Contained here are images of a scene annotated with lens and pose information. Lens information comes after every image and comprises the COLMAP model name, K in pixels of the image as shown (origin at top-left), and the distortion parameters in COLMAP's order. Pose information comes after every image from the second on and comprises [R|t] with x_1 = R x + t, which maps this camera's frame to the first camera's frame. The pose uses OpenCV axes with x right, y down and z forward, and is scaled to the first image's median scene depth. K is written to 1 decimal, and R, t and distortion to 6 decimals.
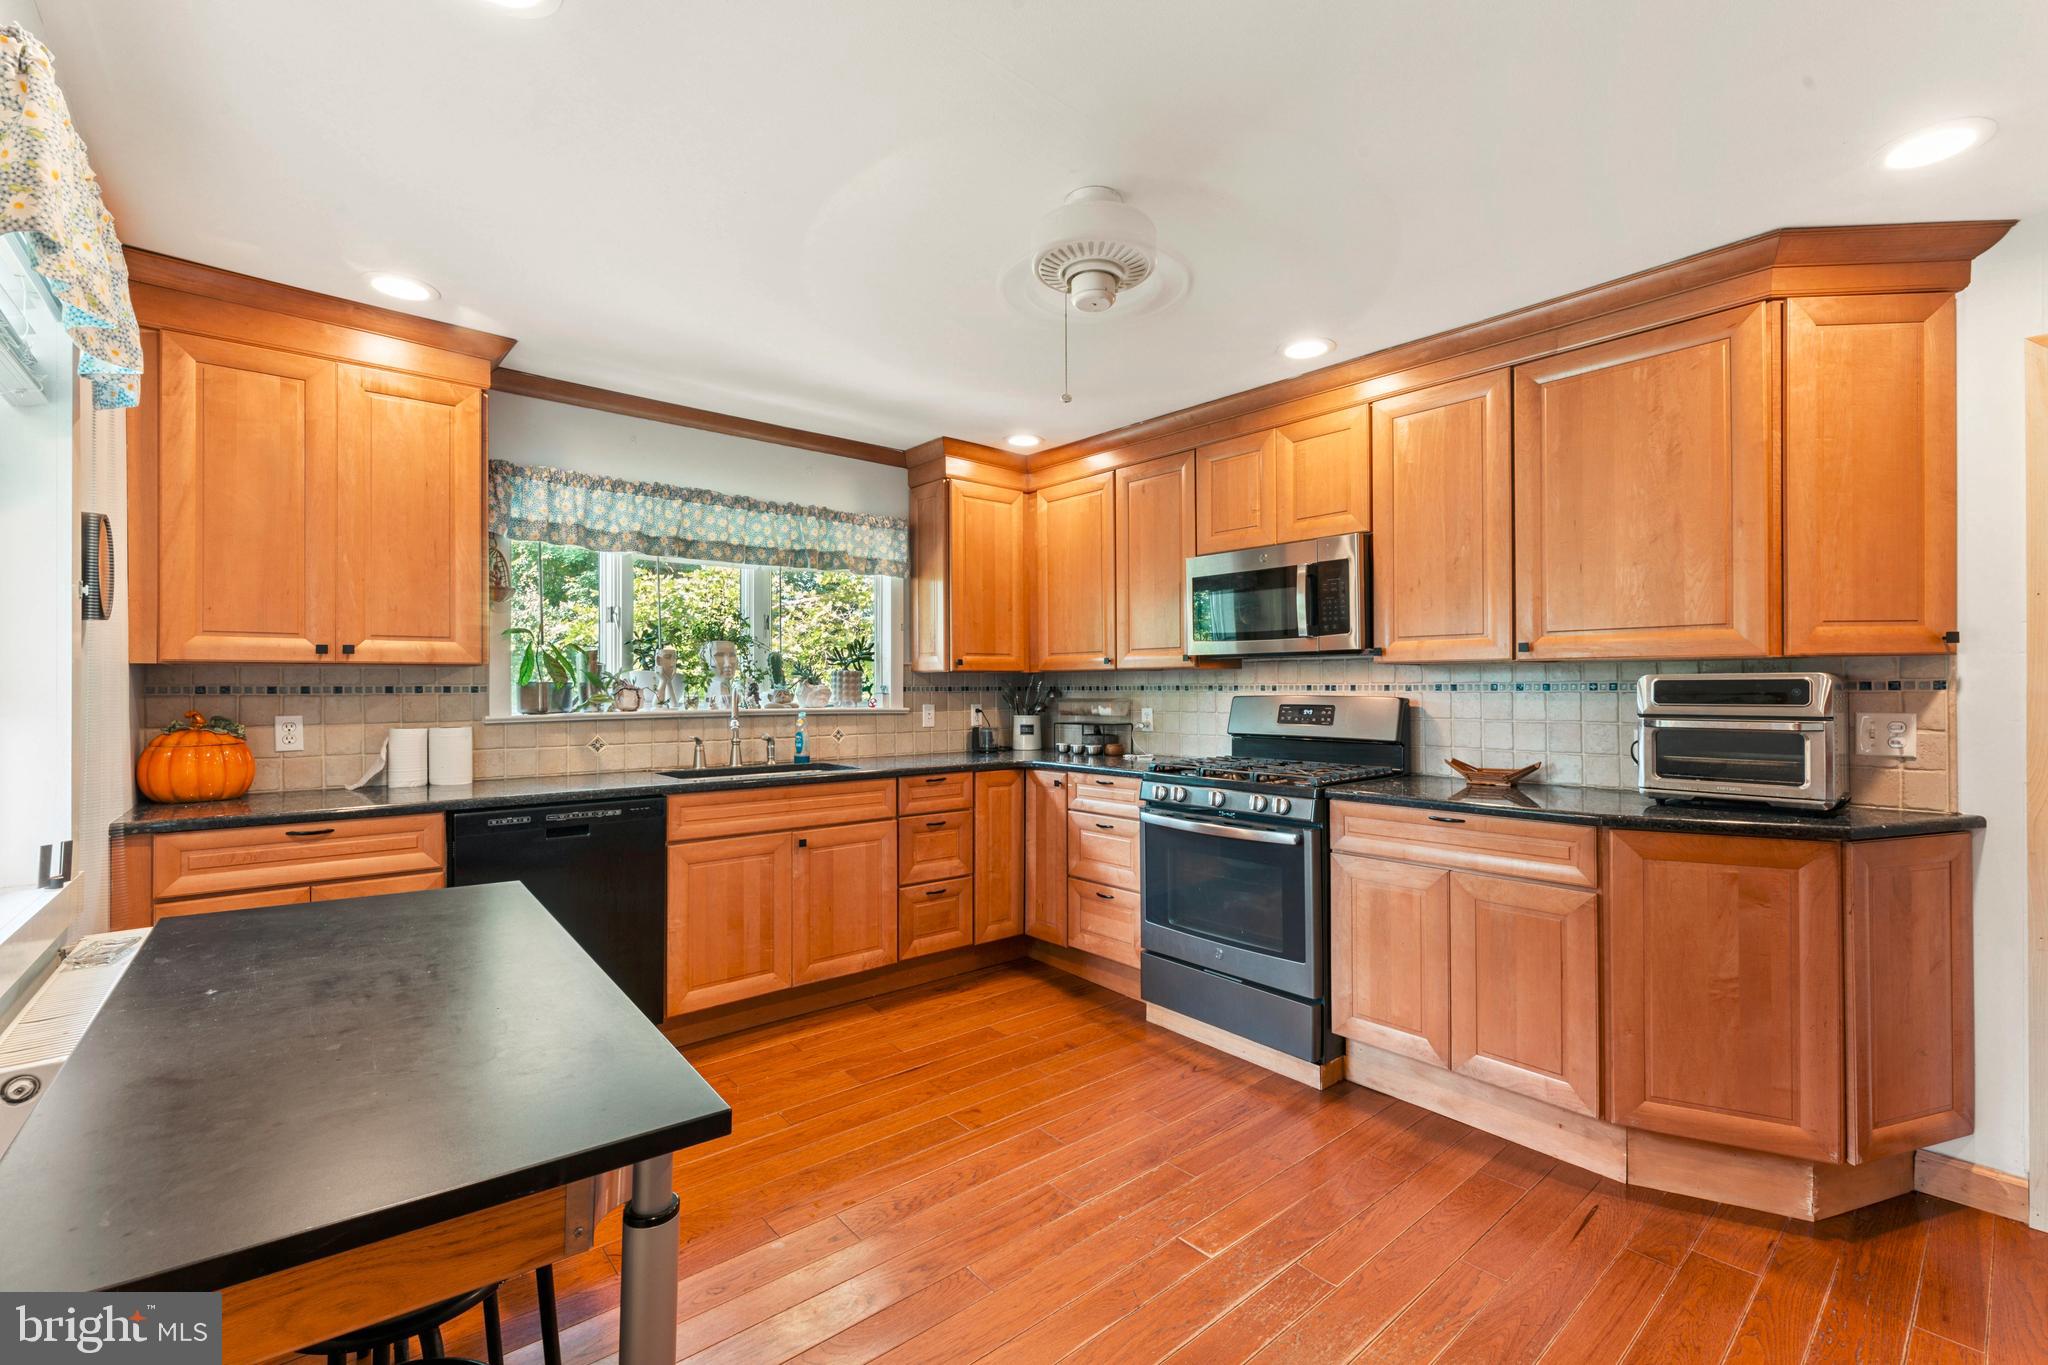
lens RADIAL K [[867.4, 0, 1025.2], [0, 867.4, 681.5], [0, 0, 1]] dist [-0.002491, 0.000164]
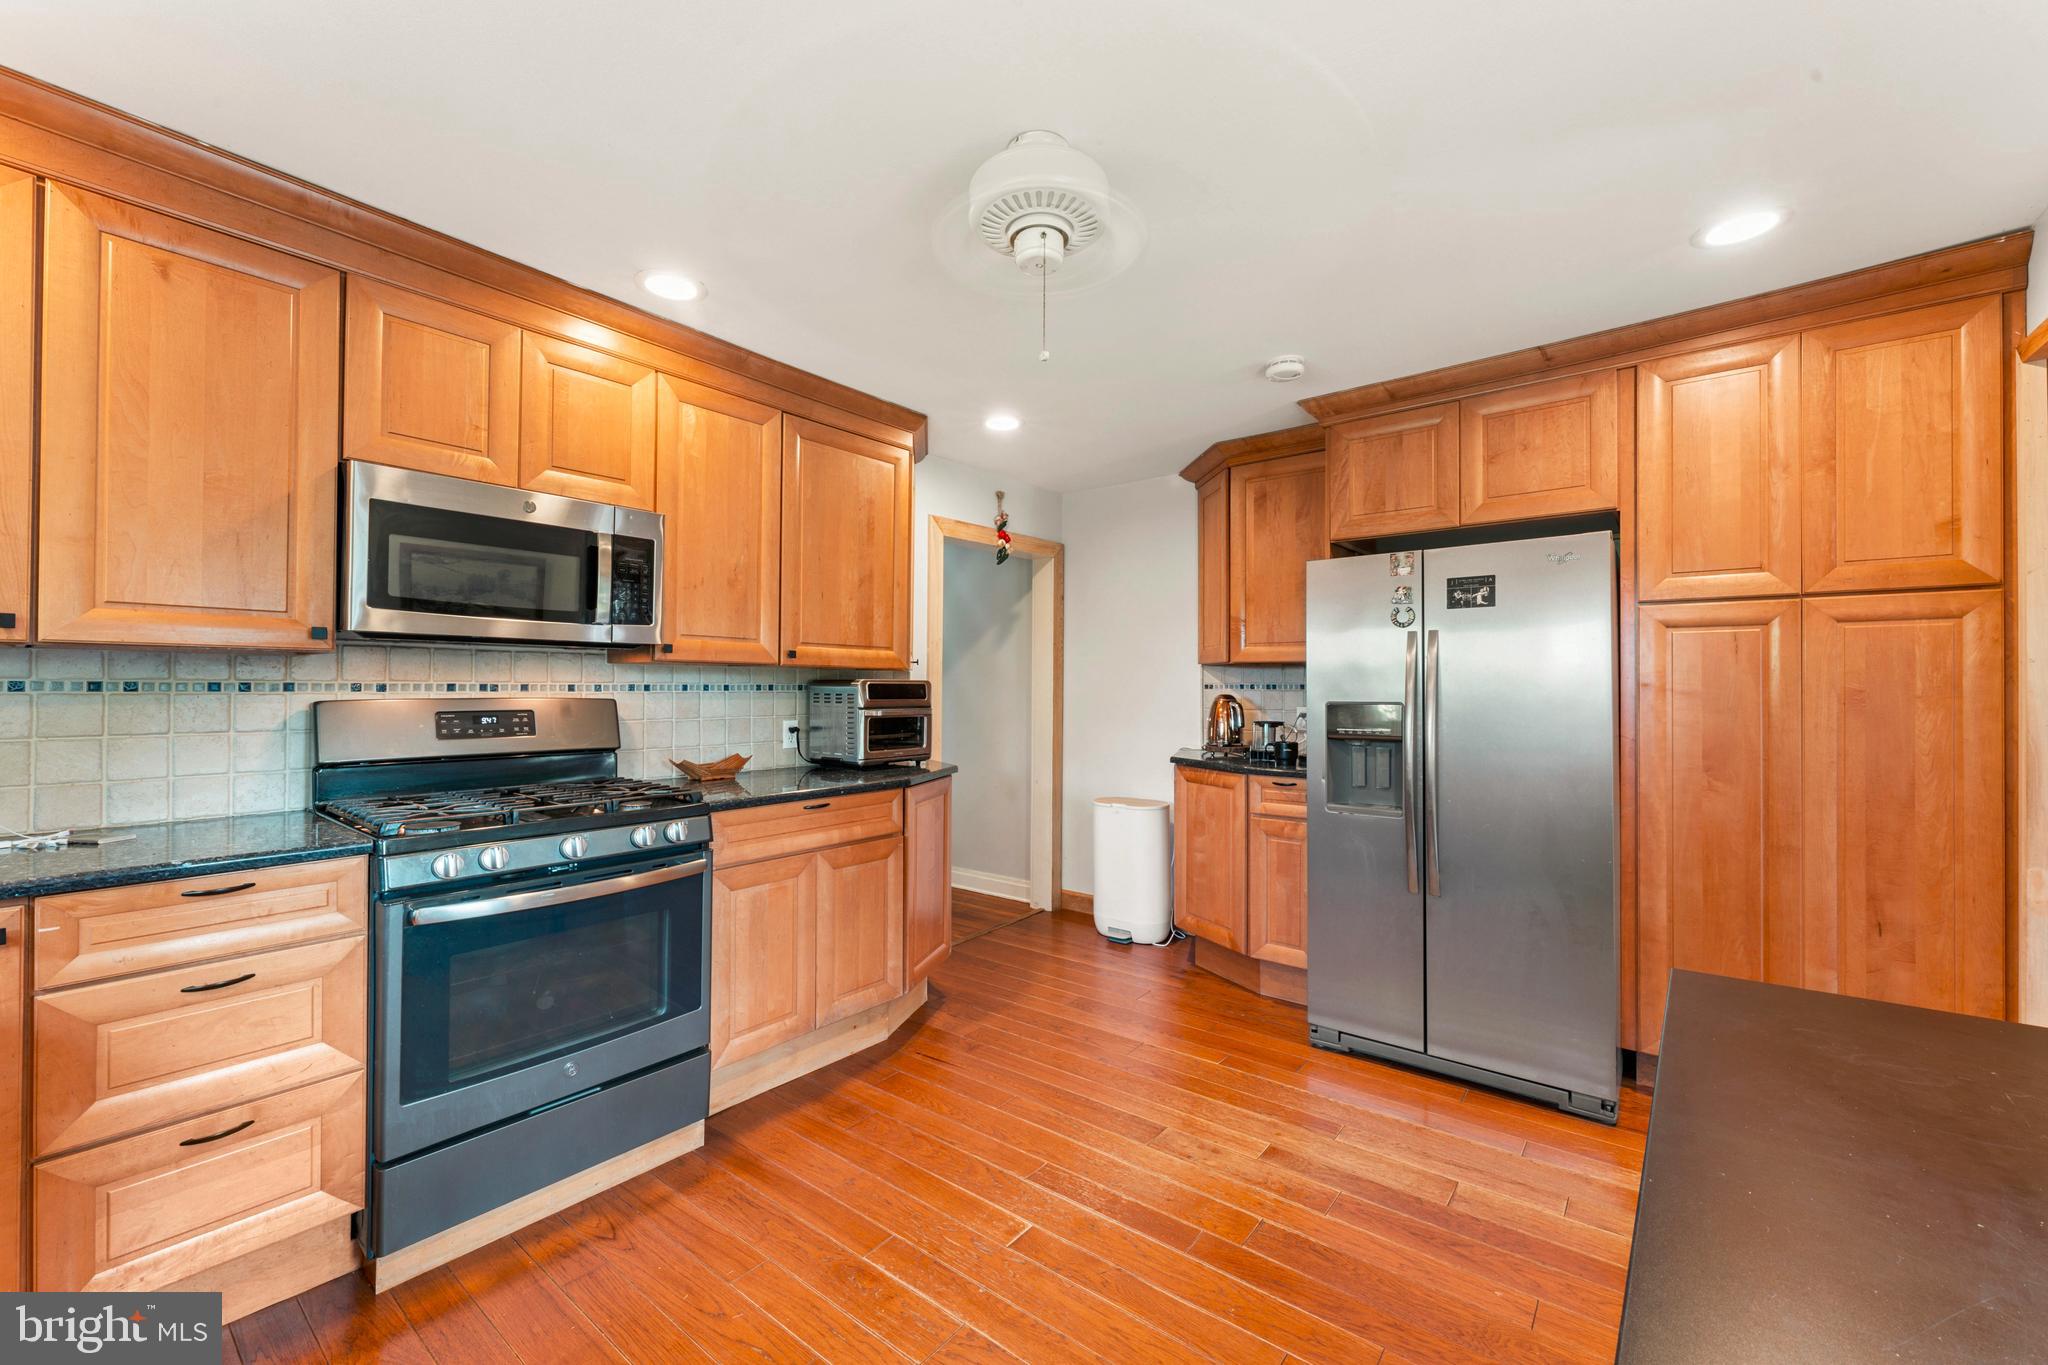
lens RADIAL K [[816.5, 0, 1026.1], [0, 816.5, 685.9], [0, 0, 1]] dist [-0.000248, -0.000174]
pose [[-0.191278, 0.004184, 0.981527, -0.510839], [-0.010187, 0.999929, -0.006248, 0.006504], [-0.981483, -0.011194, -0.191221, 0.801039]]
